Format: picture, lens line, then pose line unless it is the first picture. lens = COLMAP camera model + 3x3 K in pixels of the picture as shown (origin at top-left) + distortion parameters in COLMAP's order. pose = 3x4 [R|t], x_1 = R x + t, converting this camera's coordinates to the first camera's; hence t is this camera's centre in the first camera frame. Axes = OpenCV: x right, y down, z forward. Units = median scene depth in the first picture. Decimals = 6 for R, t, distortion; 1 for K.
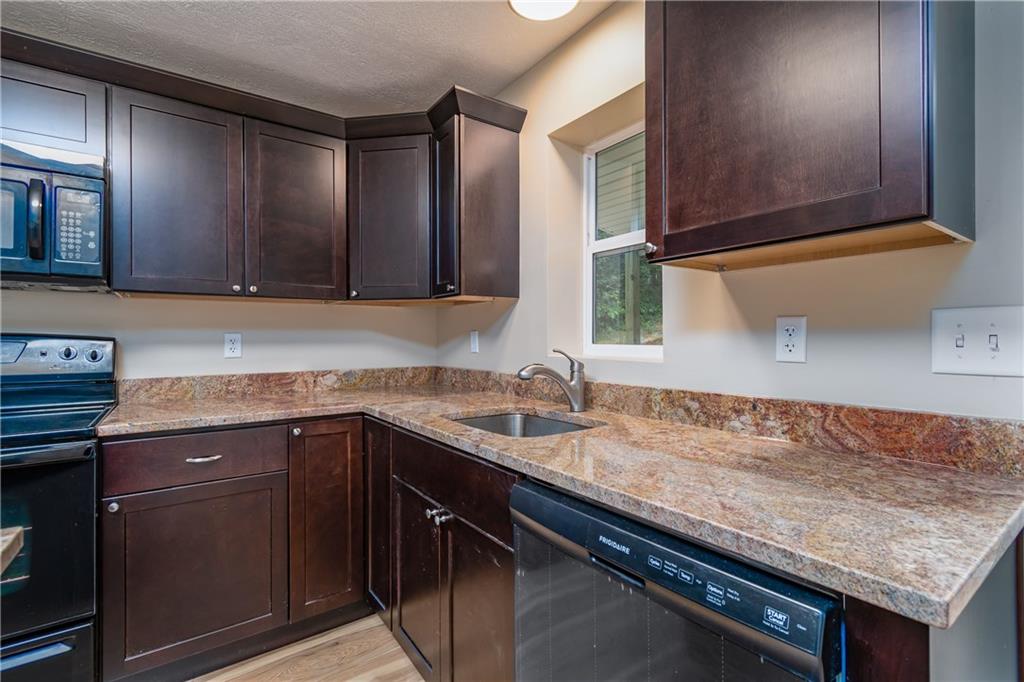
lens RADIAL K [[471.3, 0, 509.8], [0, 471.3, 338.3], [0, 0, 1]] dist [0.003568, -0.000867]
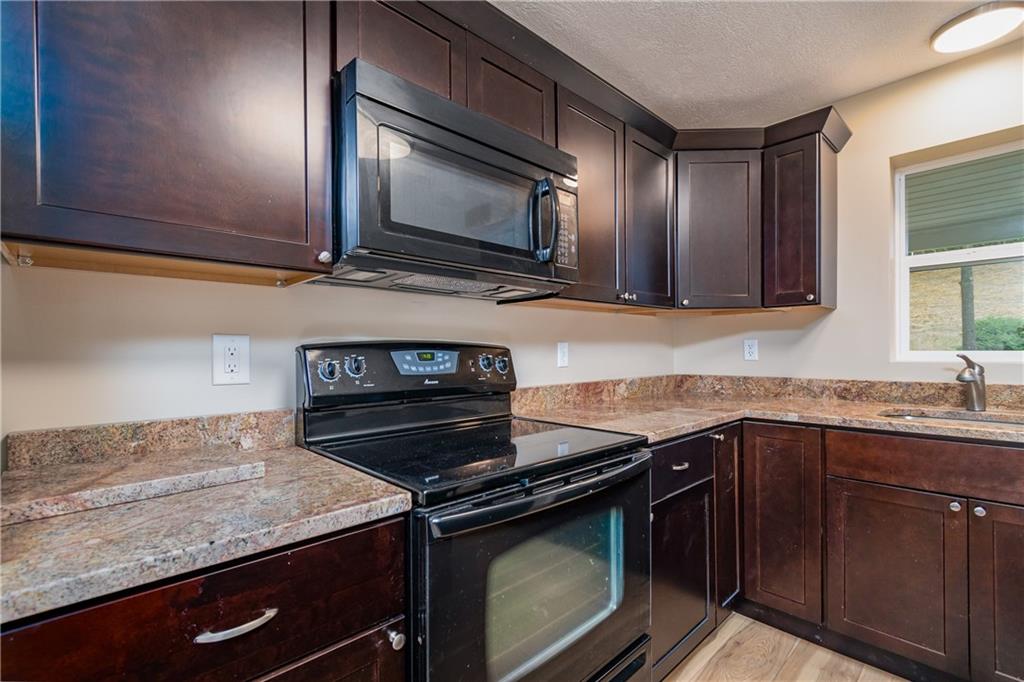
lens RADIAL K [[471.3, 0, 509.2], [0, 471.3, 351.9], [0, 0, 1]] dist [0.003568, -0.000867]
pose [[0.989326, -0.005315, 0.145619, -1.154922], [0.004754, 0.999980, 0.004200, 0.007608], [-0.145638, -0.003463, 0.989332, 0.067207]]
